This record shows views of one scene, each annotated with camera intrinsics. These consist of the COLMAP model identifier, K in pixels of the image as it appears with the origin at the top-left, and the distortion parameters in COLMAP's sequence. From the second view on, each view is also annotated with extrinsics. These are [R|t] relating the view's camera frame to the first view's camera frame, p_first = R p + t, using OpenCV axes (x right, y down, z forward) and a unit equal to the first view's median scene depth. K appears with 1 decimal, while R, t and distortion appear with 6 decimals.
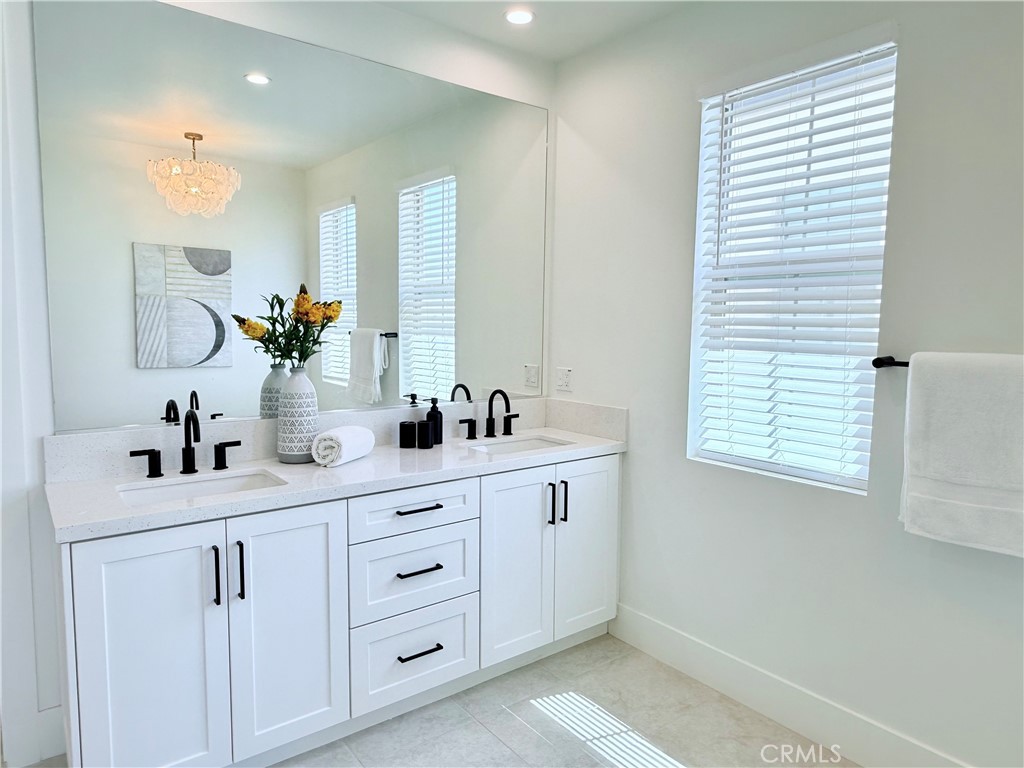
lens RADIAL K [[656.4, 0, 512.8], [0, 656.4, 382.6], [0, 0, 1]] dist [0.000717, 0.000012]
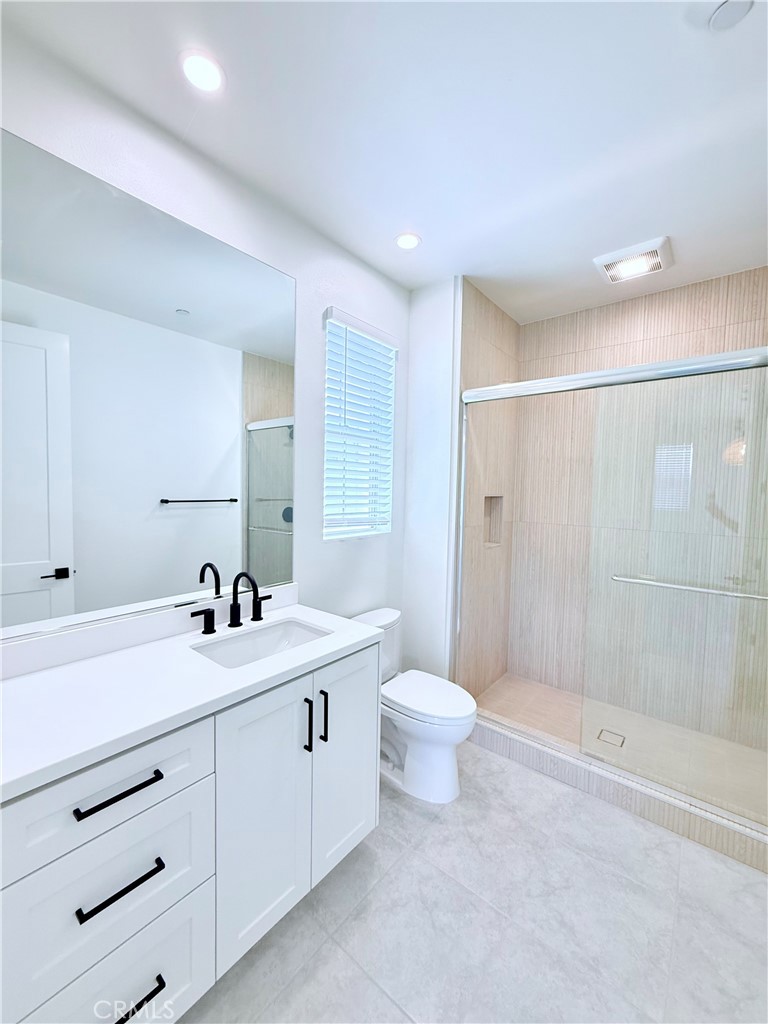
lens RADIAL K [[409.1, 0, 386.9], [0, 409.1, 507.9], [0, 0, 1]] dist [0.000569, -0.000235]
pose [[0.970568, -0.000969, 0.240826, 0.029898], [0.009093, 0.999426, -0.032622, -0.052335], [-0.240657, 0.033852, 0.970020, 0.446619]]
